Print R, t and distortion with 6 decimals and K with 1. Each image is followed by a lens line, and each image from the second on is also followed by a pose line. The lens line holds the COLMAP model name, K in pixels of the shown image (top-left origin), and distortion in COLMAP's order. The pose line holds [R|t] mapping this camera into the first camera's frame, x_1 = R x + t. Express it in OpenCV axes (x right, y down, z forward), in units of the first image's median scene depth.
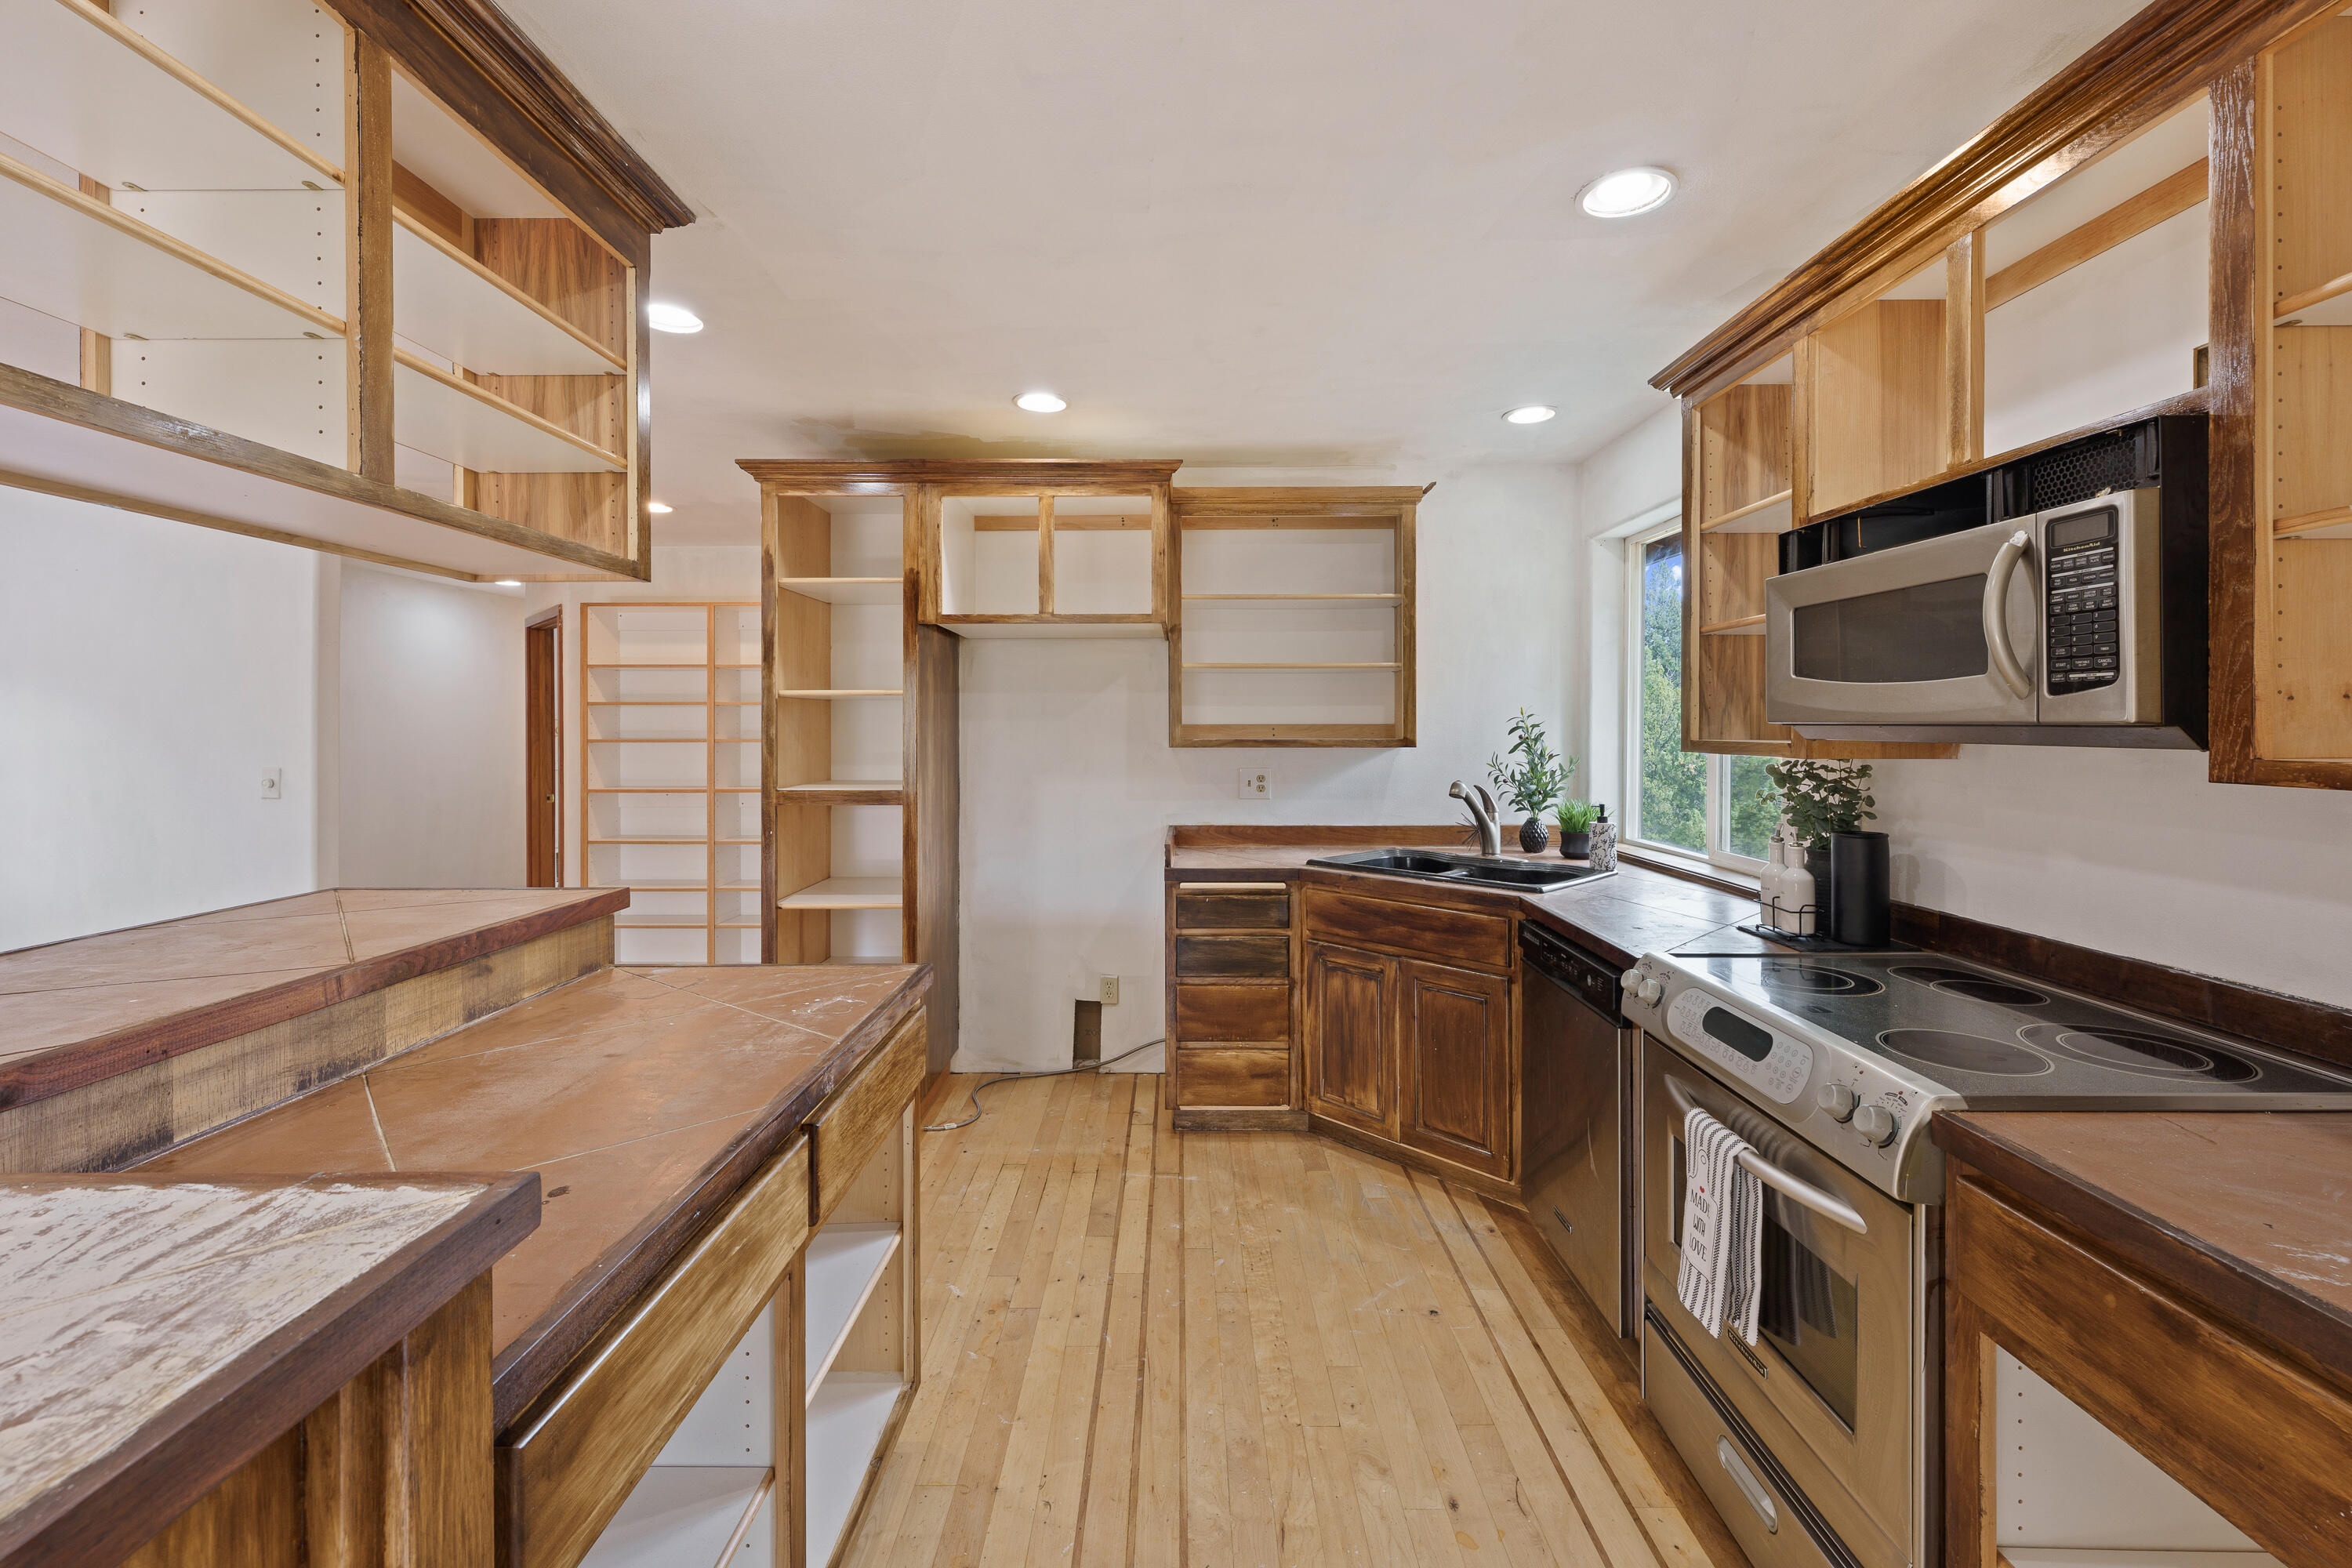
lens RADIAL K [[959.7, 0, 1175.4], [0, 959.7, 728.9], [0, 0, 1]] dist [-0.001397, -0.000179]
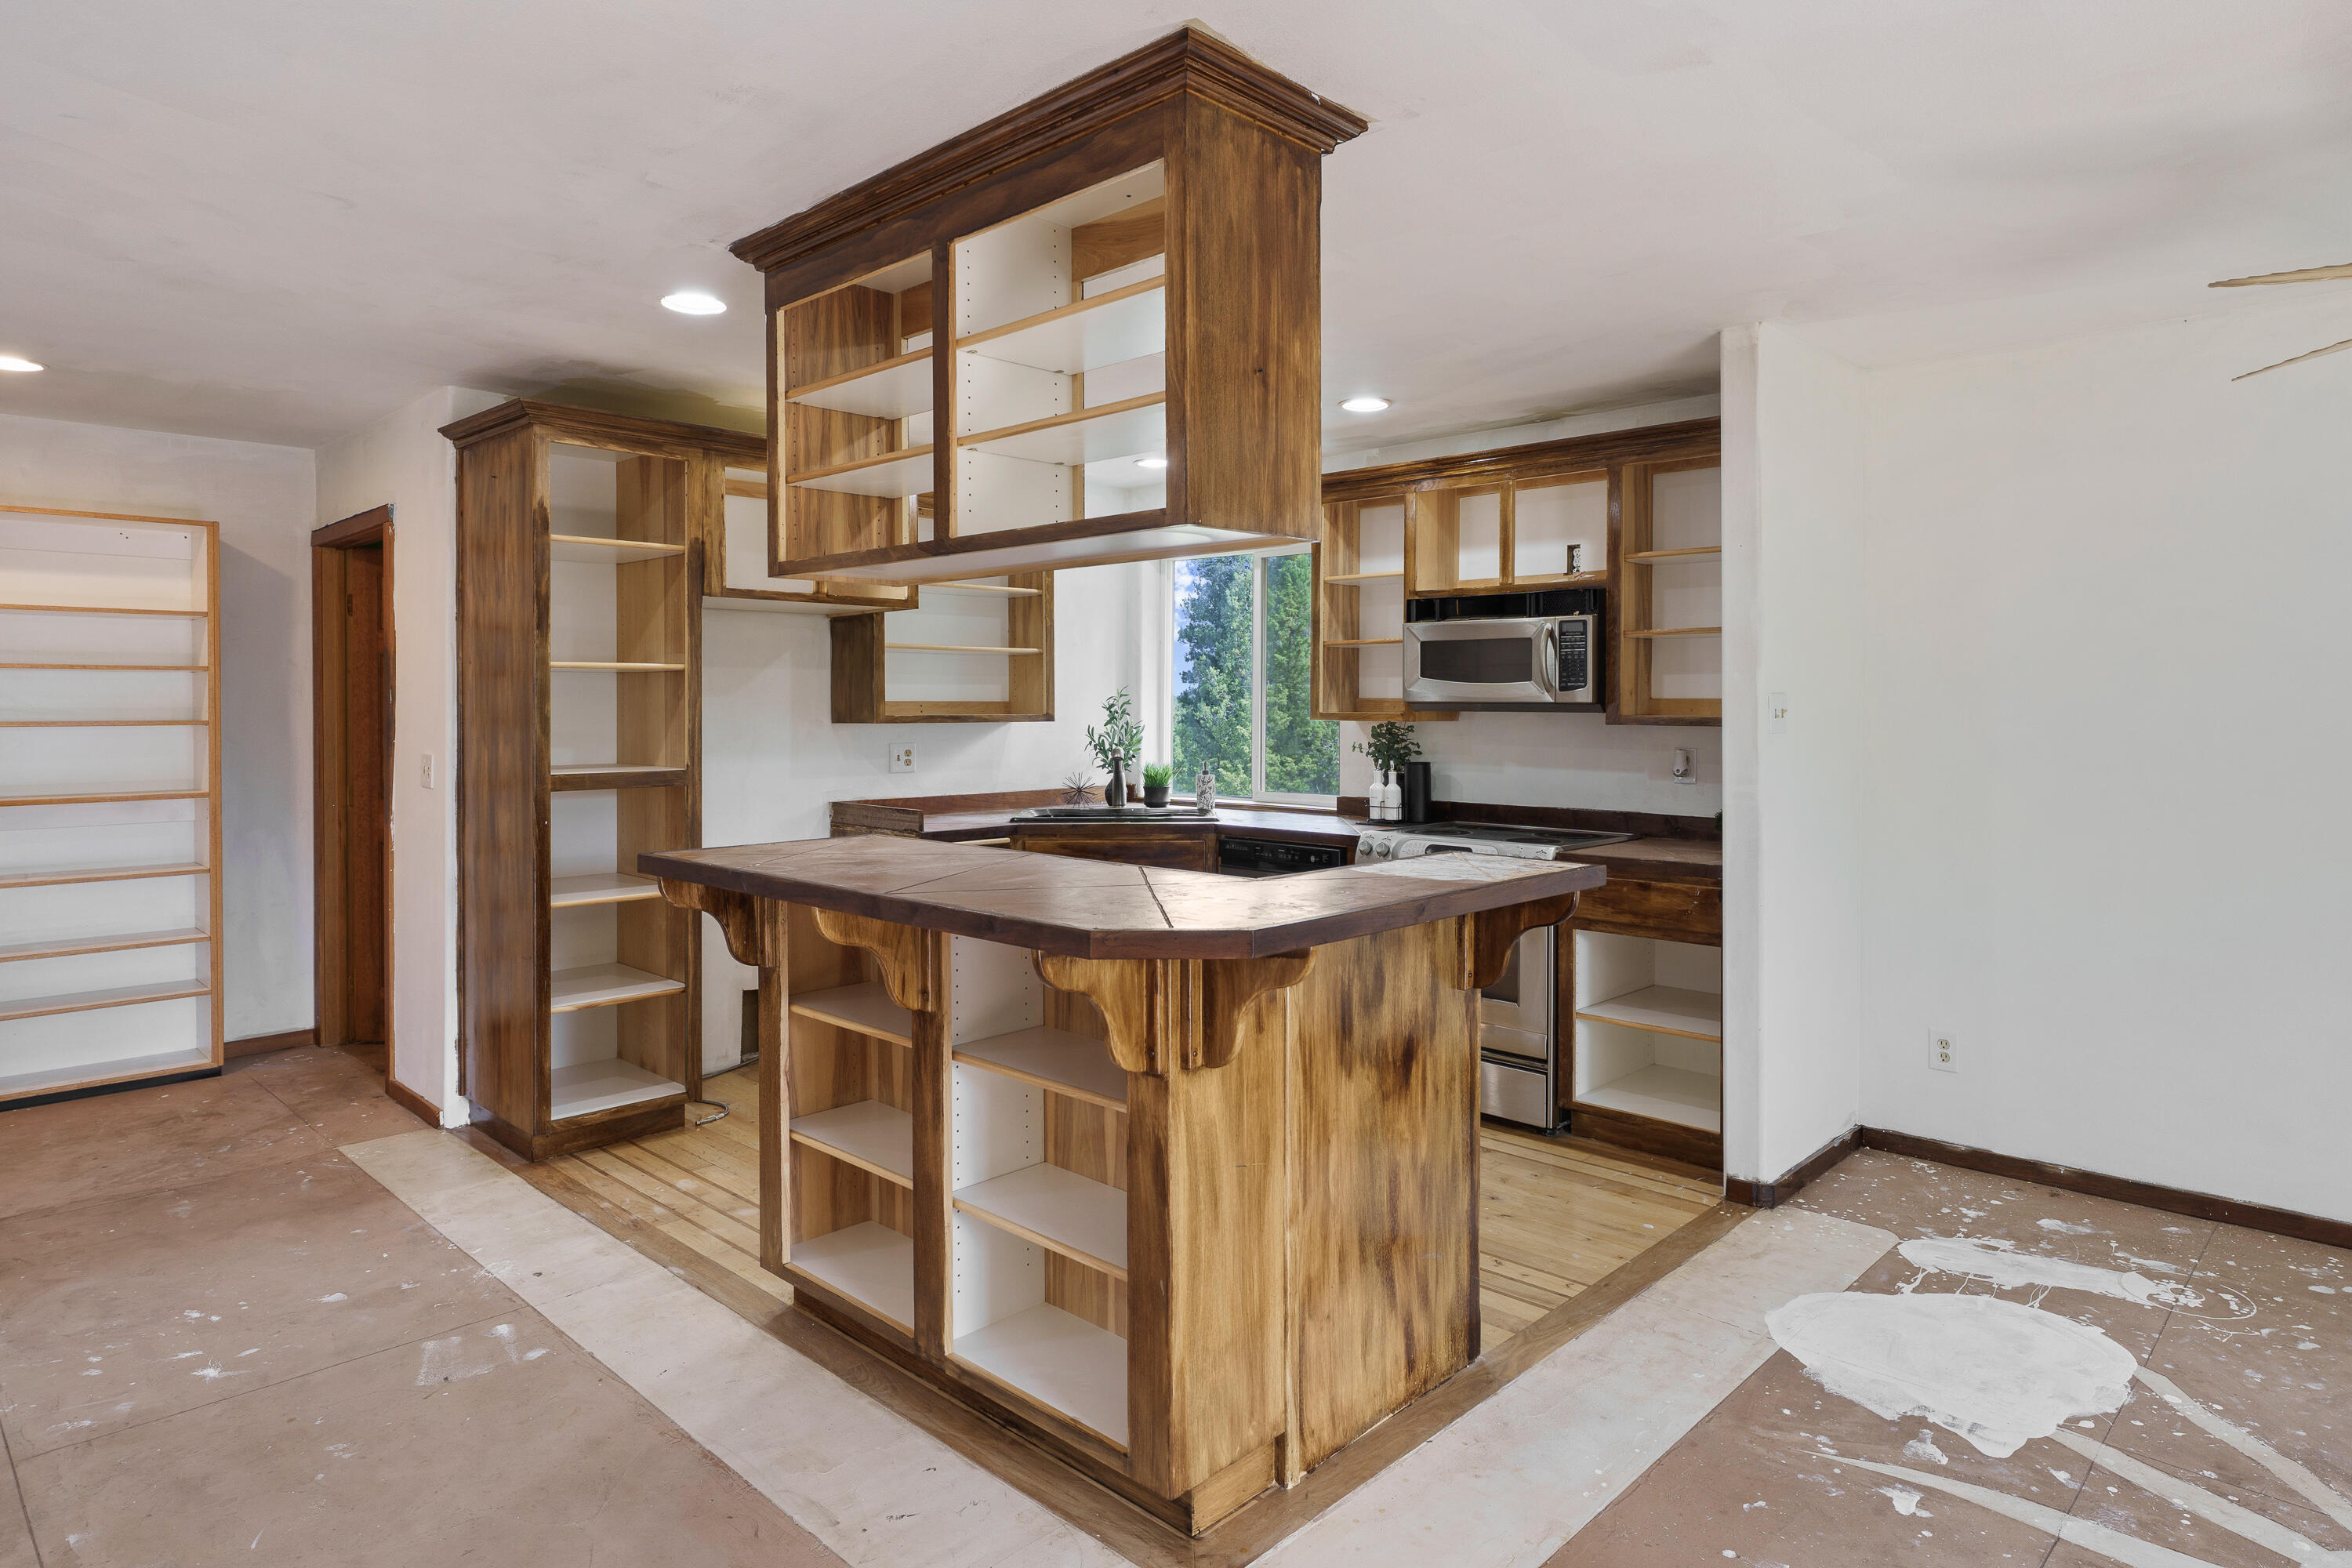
lens RADIAL K [[1341.6, 0, 1176.4], [0, 1341.6, 713.5], [0, 0, 1]] dist [0.006190, 0.000411]
pose [[0.691376, -0.003762, 0.722485, -1.571830], [0.000636, 0.999989, 0.004598, 0.003699], [-0.722495, -0.002720, 0.691371, -0.472722]]
